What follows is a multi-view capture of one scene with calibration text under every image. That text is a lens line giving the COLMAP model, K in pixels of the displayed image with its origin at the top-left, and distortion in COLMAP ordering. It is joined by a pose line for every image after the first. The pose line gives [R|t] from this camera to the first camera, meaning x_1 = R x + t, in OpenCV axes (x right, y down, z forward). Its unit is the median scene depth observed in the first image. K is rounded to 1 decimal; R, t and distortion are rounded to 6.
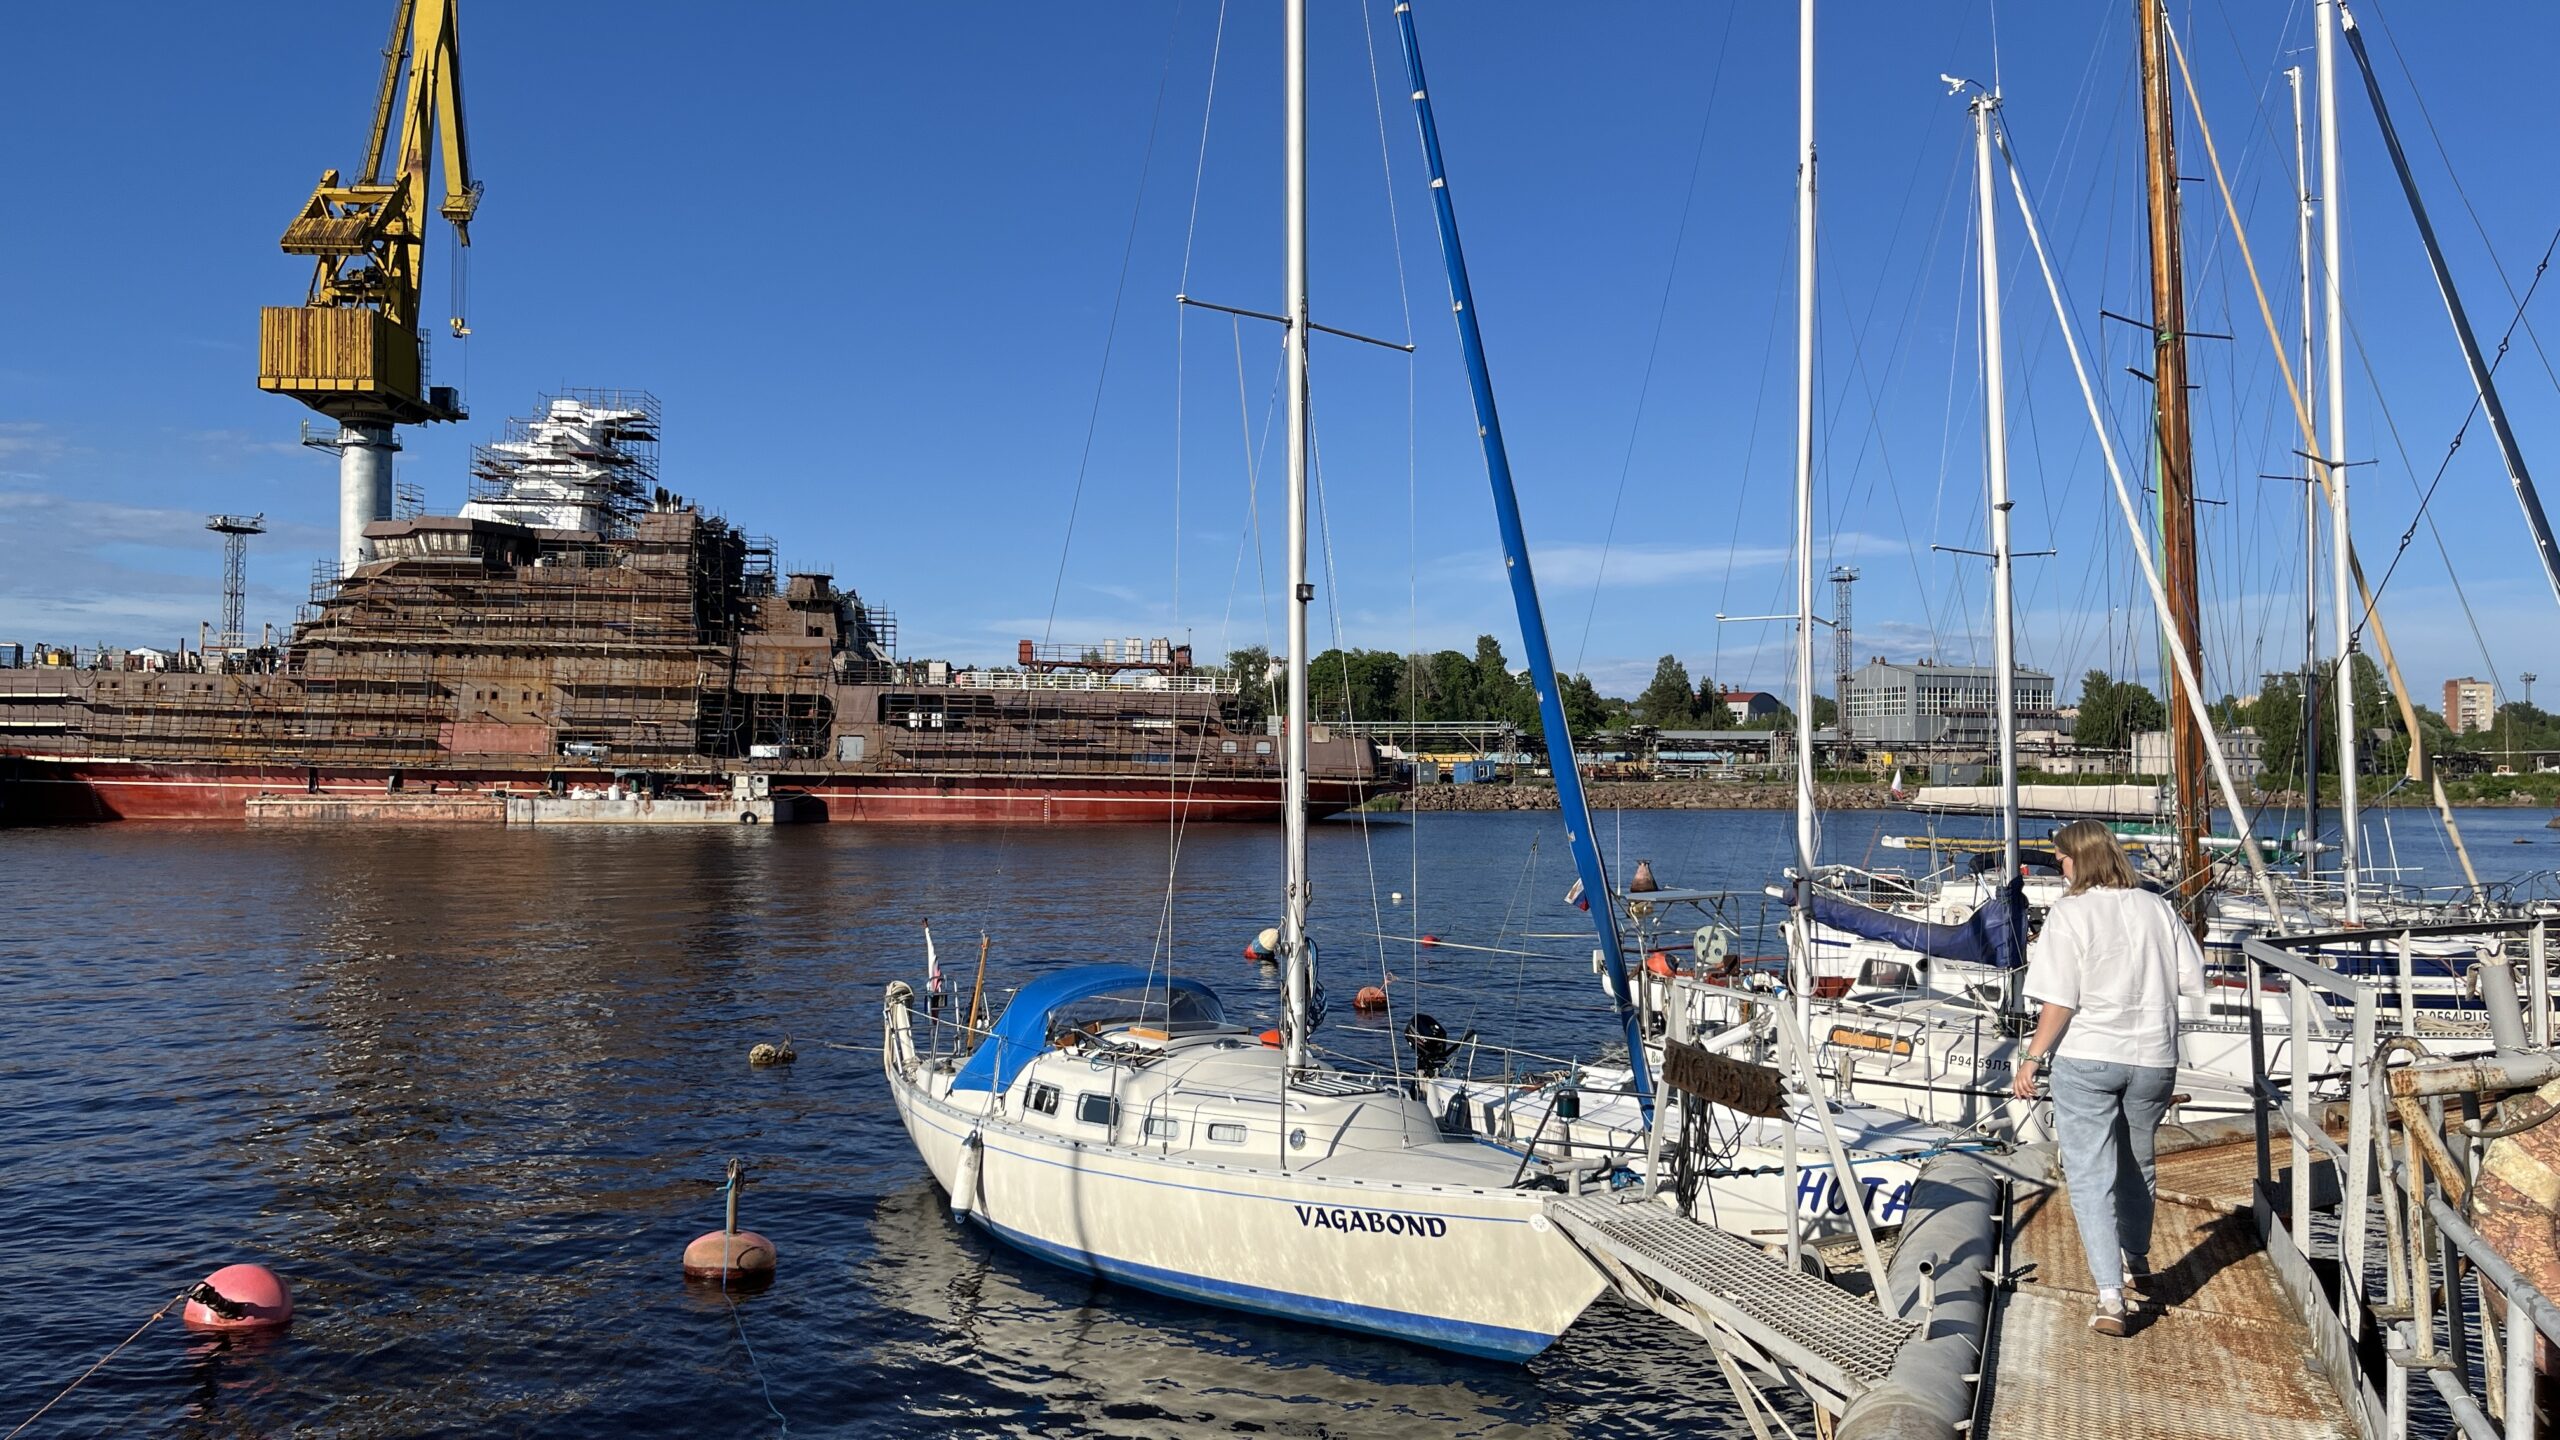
lens RADIAL K [[1931.8, 0, 1290.2], [0, 1931.8, 721.9], [0, 0, 1]] dist [0.072652, -0.103220]
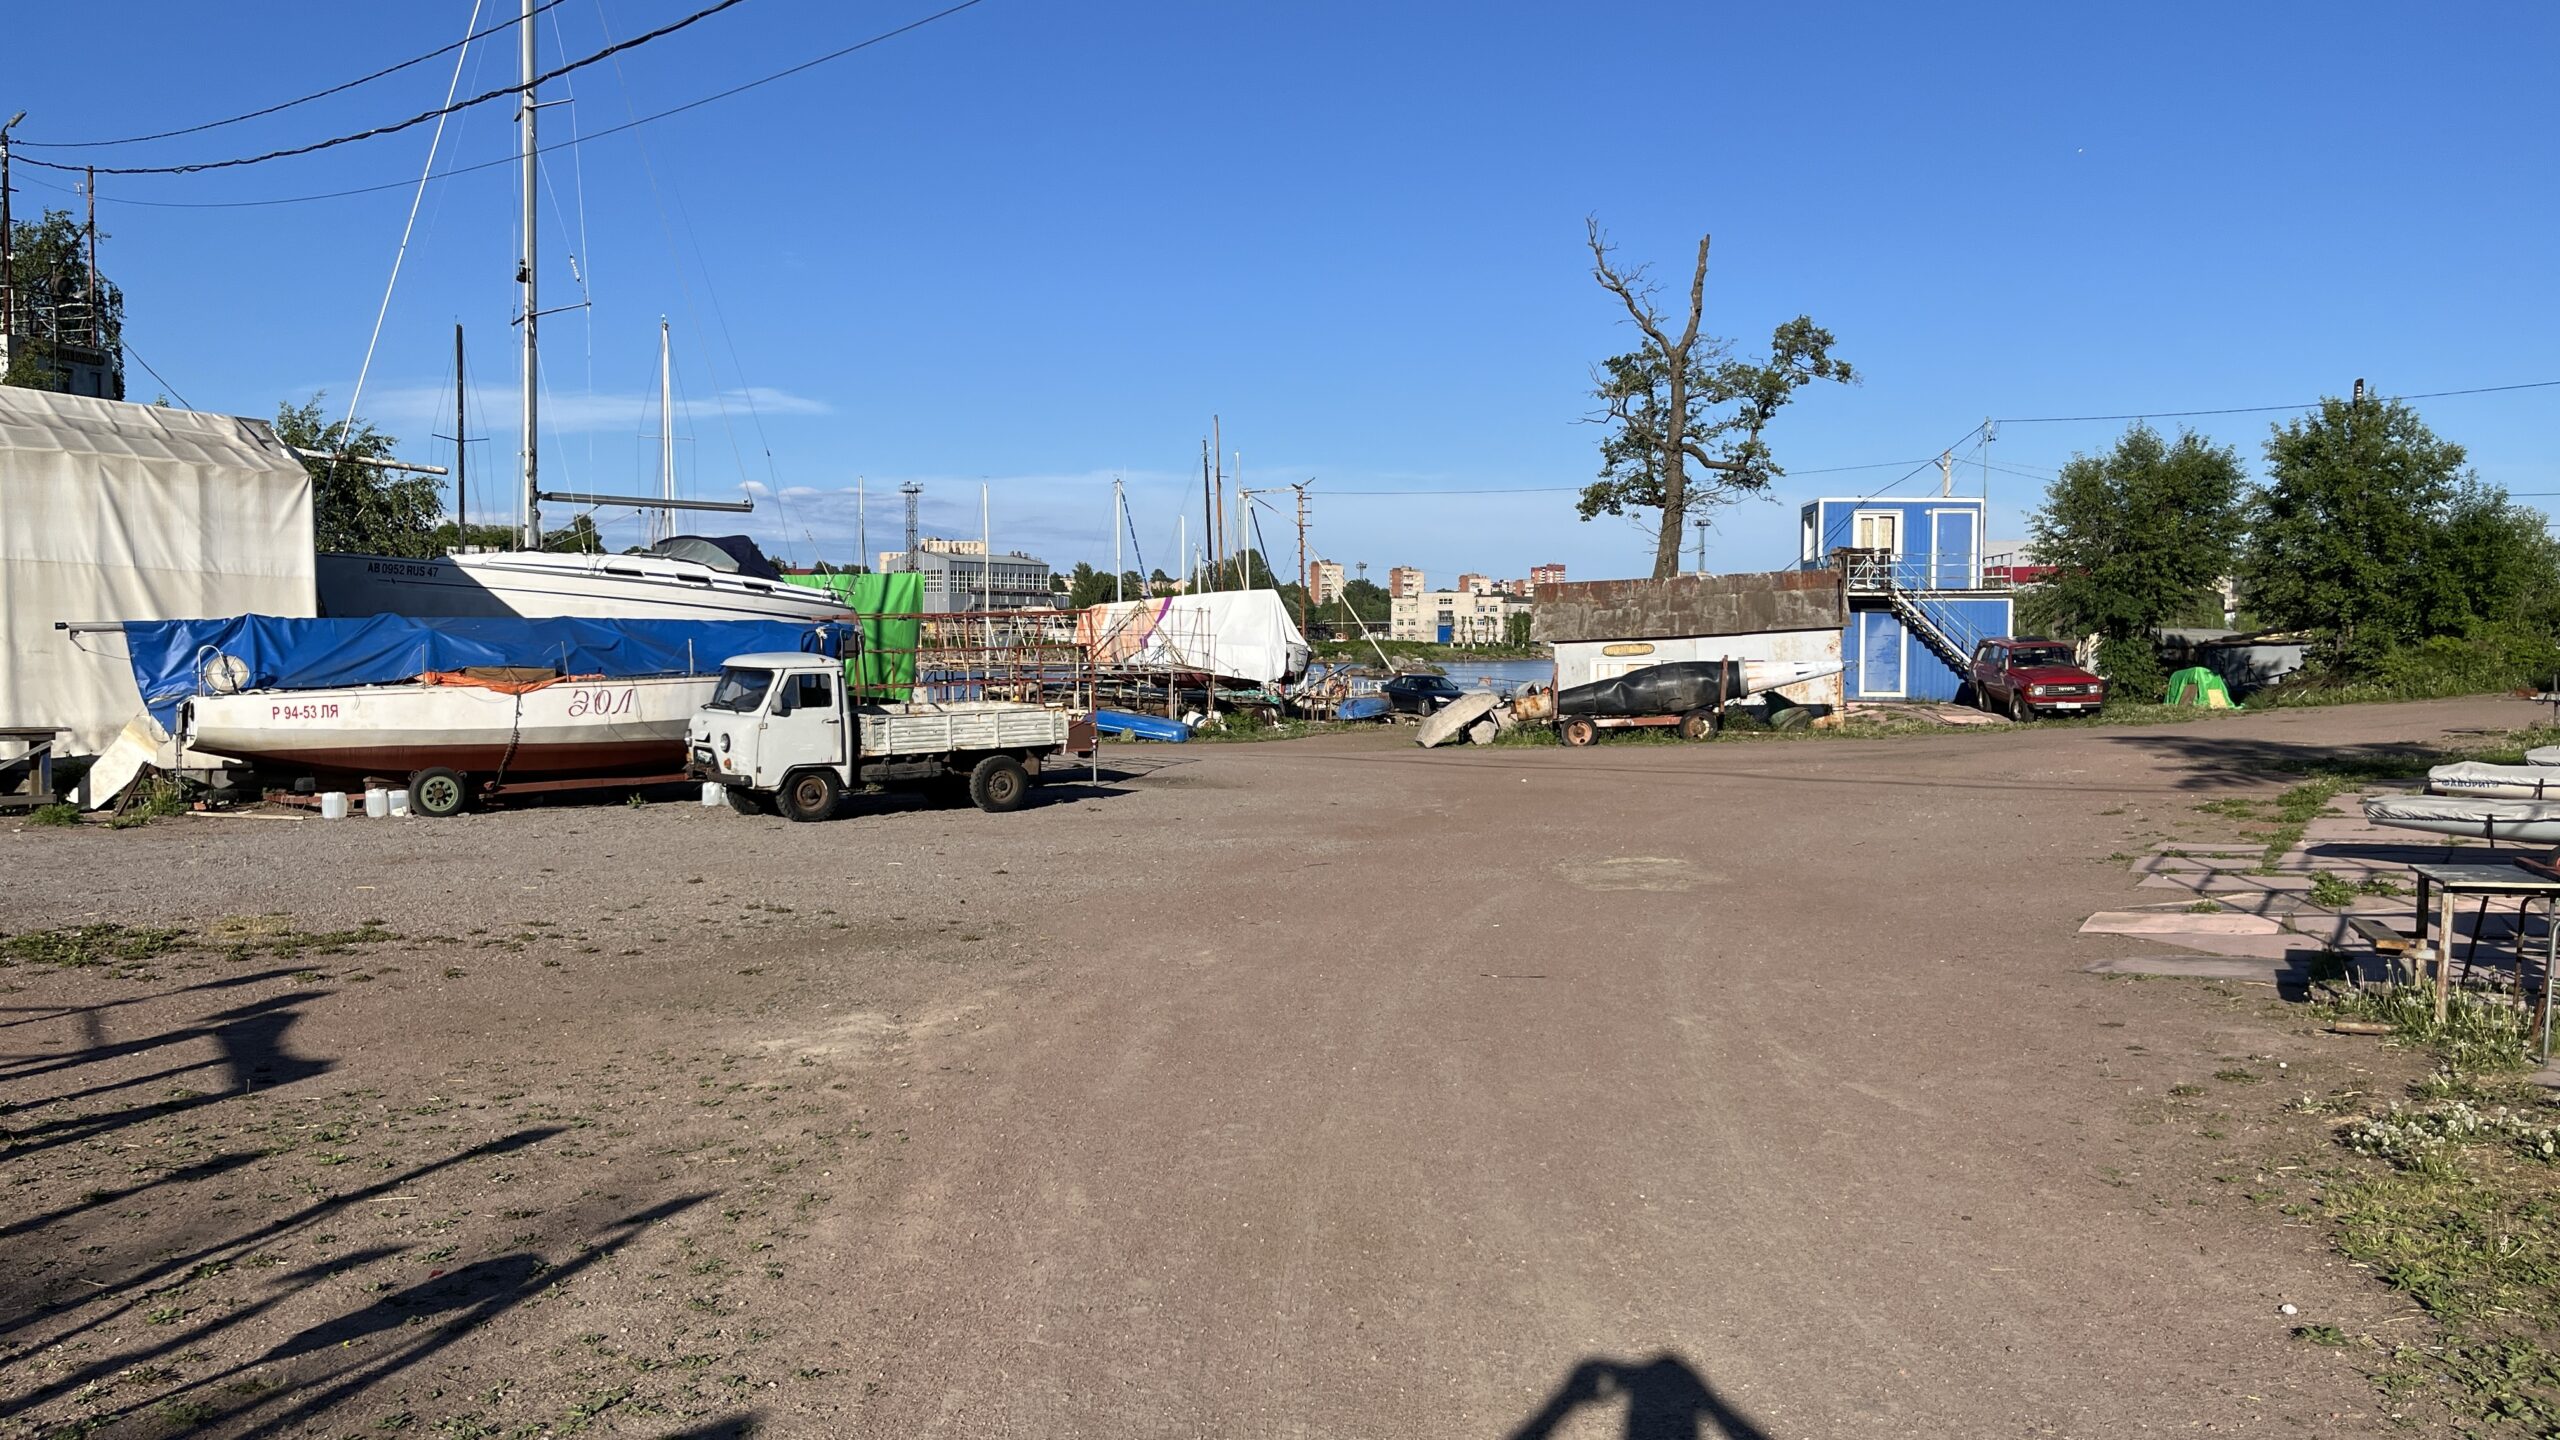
lens RADIAL K [[1931.8, 0, 1265.4], [0, 1931.8, 718.1], [0, 0, 1]] dist [0.072652, -0.103220]
pose [[0.873625, -0.018922, 0.486233, -0.271054], [-0.016013, 0.997585, 0.067592, -0.025415], [-0.486337, -0.066835, 0.871211, -0.493797]]
